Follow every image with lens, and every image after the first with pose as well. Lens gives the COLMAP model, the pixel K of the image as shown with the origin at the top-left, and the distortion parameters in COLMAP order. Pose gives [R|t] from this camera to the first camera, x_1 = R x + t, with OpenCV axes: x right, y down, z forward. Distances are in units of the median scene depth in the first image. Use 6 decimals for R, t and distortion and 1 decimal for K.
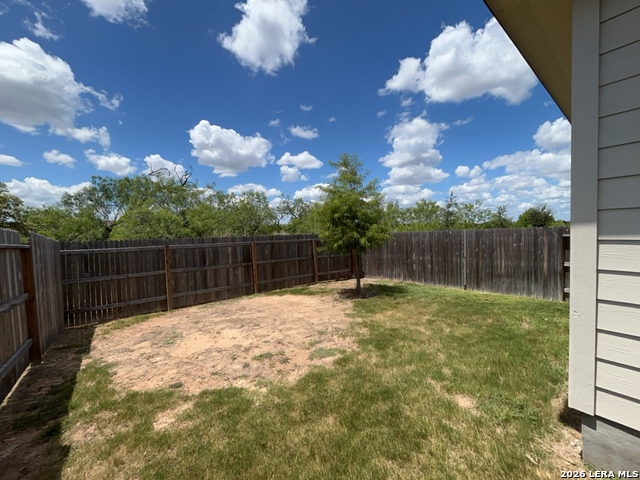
lens RADIAL K [[258.6, 0, 321.7], [0, 258.6, 241.5], [0, 0, 1]] dist [-0.002131, 0.000350]
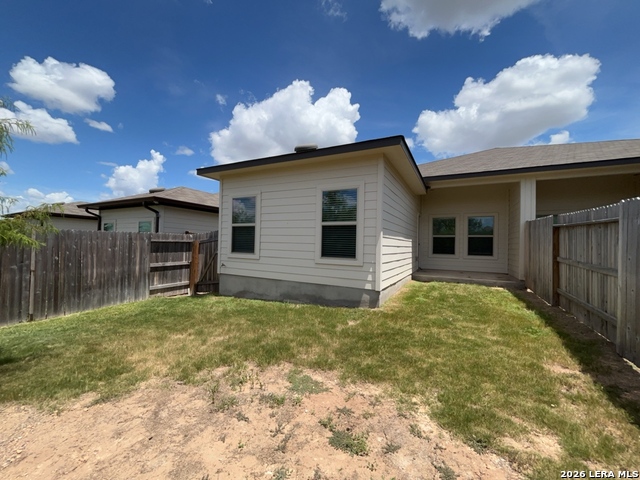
lens RADIAL K [[258.6, 0, 319.9], [0, 258.6, 240.3], [0, 0, 1]] dist [-0.002131, 0.000350]
pose [[-0.391486, 0.033583, 0.919571, -0.121131], [0.028465, 0.999298, -0.024376, 0.007290], [-0.919744, 0.016633, -0.392167, 0.215980]]
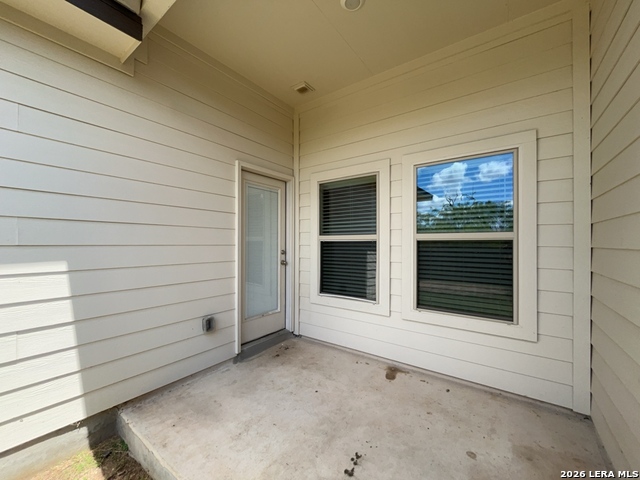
lens RADIAL K [[258.6, 0, 318.8], [0, 258.6, 242.0], [0, 0, 1]] dist [-0.002131, 0.000350]
pose [[-0.264000, 0.036164, 0.963844, -0.061552], [0.047612, 0.998567, -0.024426, 0.005113], [-0.963347, 0.039442, -0.265344, 0.119120]]
